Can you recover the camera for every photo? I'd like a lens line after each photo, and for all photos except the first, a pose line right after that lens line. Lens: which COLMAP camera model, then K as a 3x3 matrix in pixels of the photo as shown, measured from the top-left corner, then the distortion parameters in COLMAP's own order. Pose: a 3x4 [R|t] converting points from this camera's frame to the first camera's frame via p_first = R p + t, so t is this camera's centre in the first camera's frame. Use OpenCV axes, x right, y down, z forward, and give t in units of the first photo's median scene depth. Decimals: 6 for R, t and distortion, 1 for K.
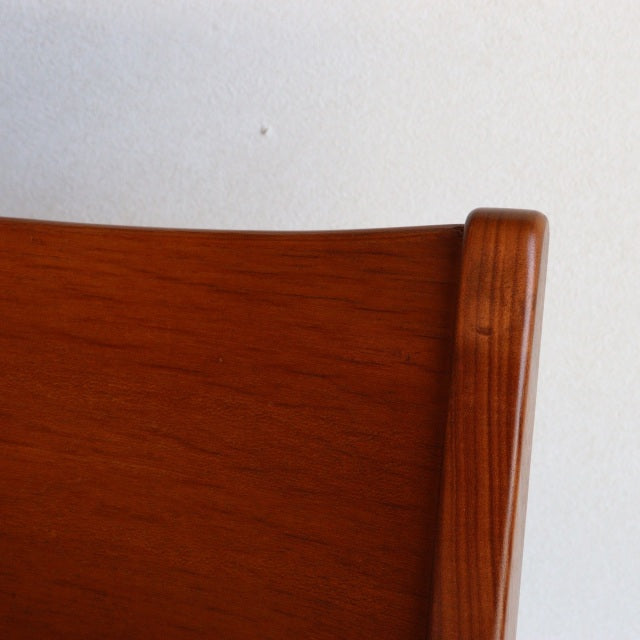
lens RADIAL K [[1380.0, 0, 303.9], [0, 1380.0, 328.2], [0, 0, 1]] dist [-0.017939, 0.771980]
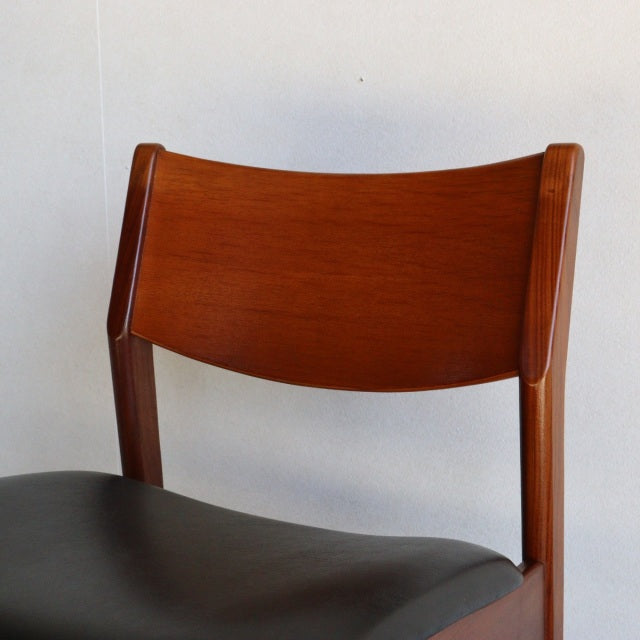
lens RADIAL K [[1380.0, 0, 303.9], [0, 1380.0, 328.2], [0, 0, 1]] dist [-0.017939, 0.771980]
pose [[0.979253, 0.039118, -0.198830, 0.191066], [-0.080191, 0.975900, -0.202951, 0.723615], [0.186099, 0.214685, 0.958790, -1.244332]]
